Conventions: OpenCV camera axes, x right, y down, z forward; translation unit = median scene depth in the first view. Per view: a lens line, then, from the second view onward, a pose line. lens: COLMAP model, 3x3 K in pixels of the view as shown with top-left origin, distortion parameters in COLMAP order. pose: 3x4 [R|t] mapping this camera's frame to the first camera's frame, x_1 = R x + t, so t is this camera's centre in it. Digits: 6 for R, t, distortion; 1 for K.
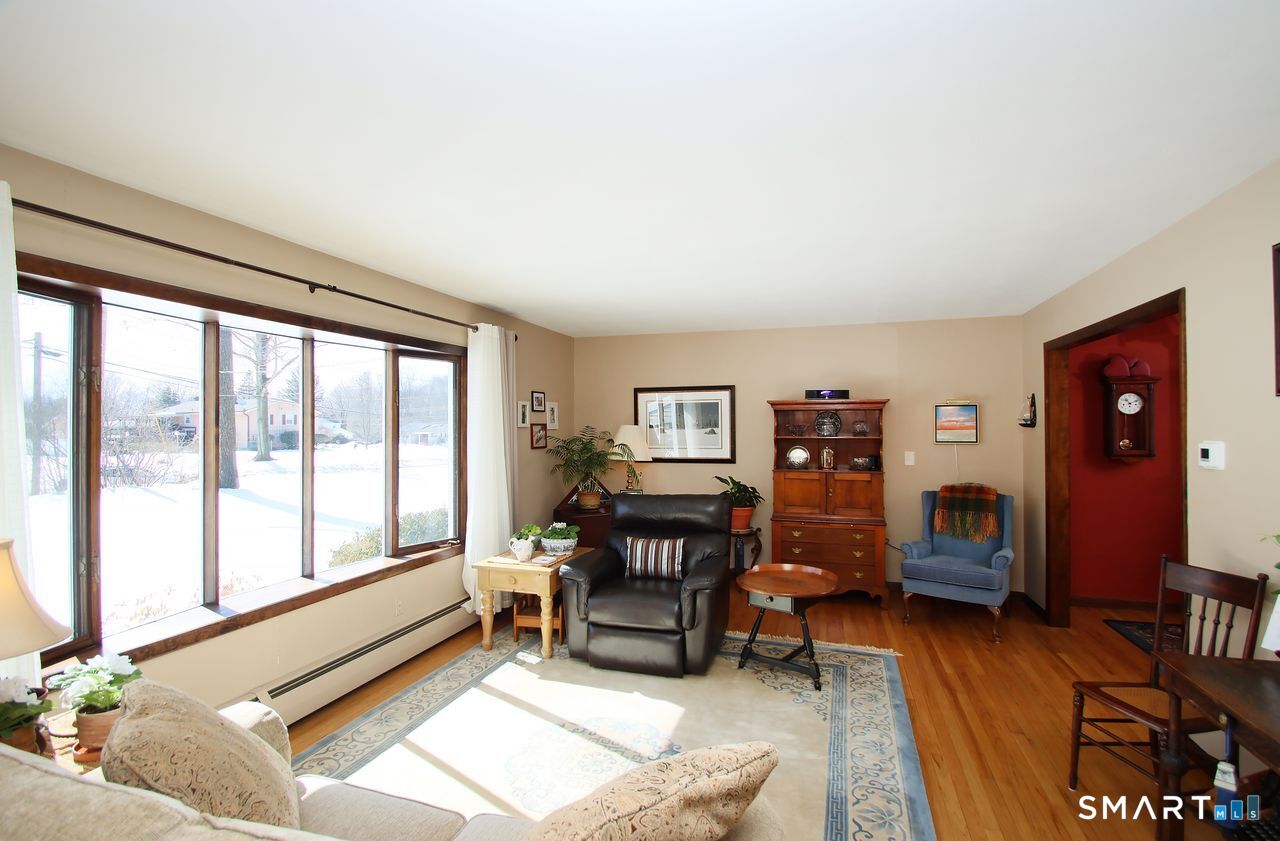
lens RADIAL K [[608.6, 0, 638.3], [0, 608.6, 431.0], [0, 0, 1]] dist [0.001748, 0.000210]
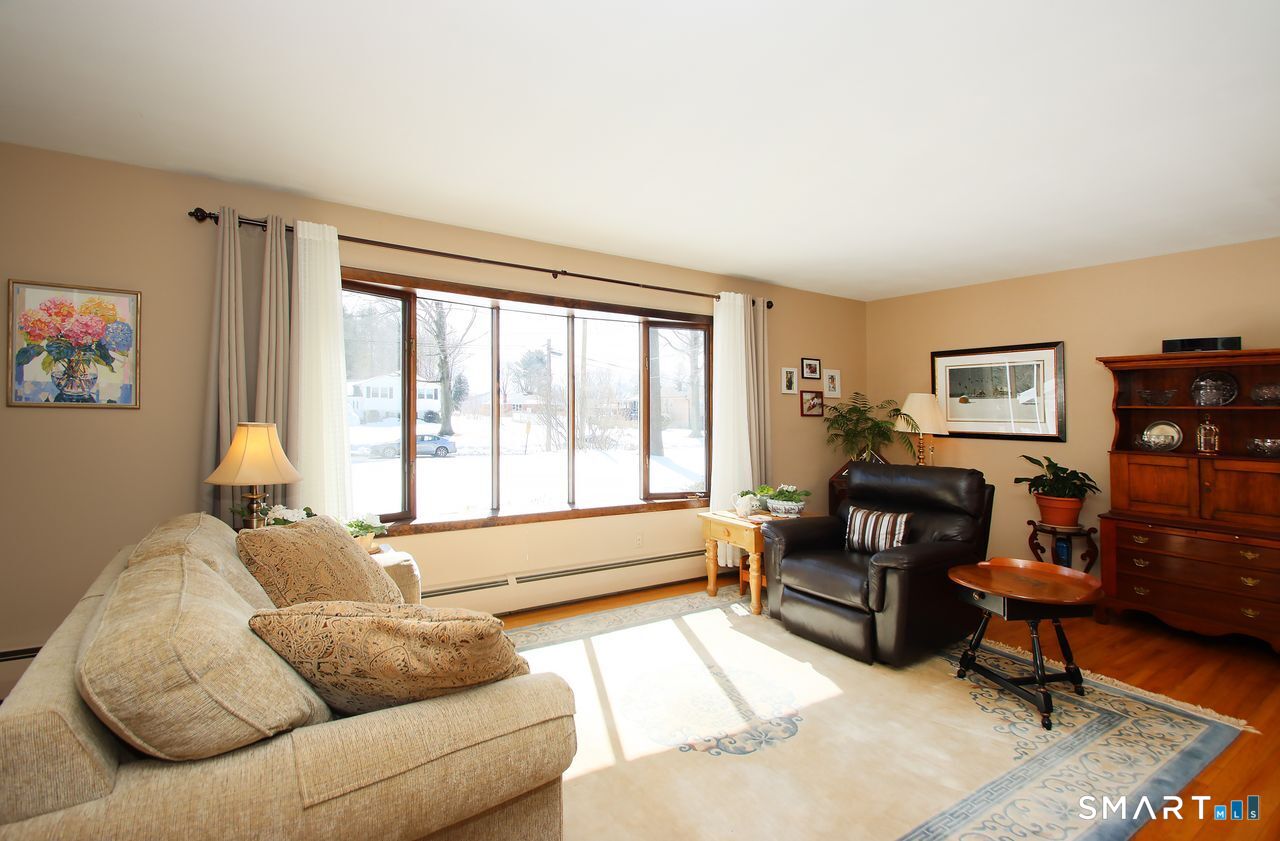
lens RADIAL K [[595.3, 0, 637.7], [0, 595.3, 420.3], [0, 0, 1]] dist [0.003355, -0.014309]
pose [[0.779448, 0.023423, -0.626029, 0.298124], [-0.022694, 0.999701, 0.009149, 0.043959], [0.626056, 0.007076, 0.779746, 0.097908]]
